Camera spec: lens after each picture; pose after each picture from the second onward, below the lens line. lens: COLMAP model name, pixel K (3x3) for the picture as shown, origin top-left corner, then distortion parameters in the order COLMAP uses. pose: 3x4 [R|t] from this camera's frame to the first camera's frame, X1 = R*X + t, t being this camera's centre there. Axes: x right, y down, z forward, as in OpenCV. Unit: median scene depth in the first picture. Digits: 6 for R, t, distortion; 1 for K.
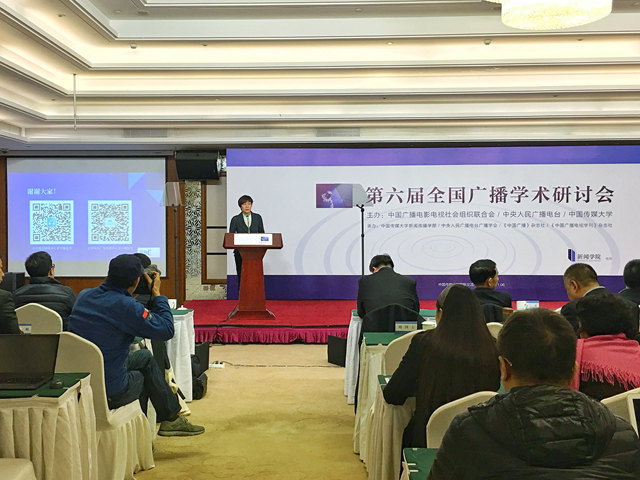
lens RADIAL K [[723.0, 0, 307.0], [0, 723.0, 241.2], [0, 0, 1]] dist [0.020157, 0.010983]
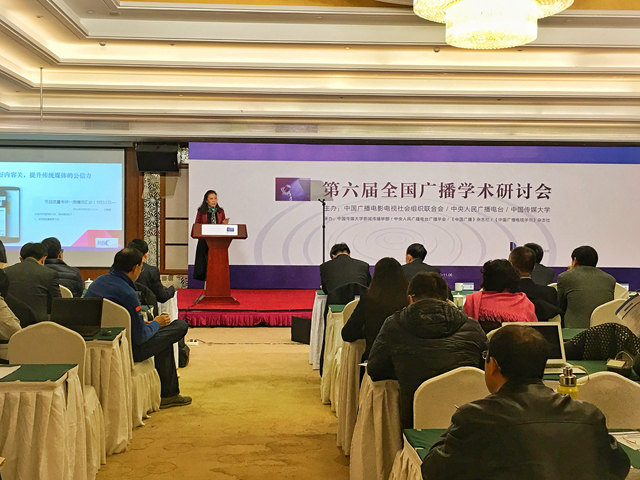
lens RADIAL K [[791.8, 0, 320.0], [0, 791.8, 240.0], [0, 0, 1]] dist [-0.000931, -0.000009]
pose [[0.996045, 0.007389, 0.088539, -0.024582], [-0.007882, 0.999955, 0.005220, 0.004175], [-0.088496, -0.005897, 0.996059, -0.145567]]
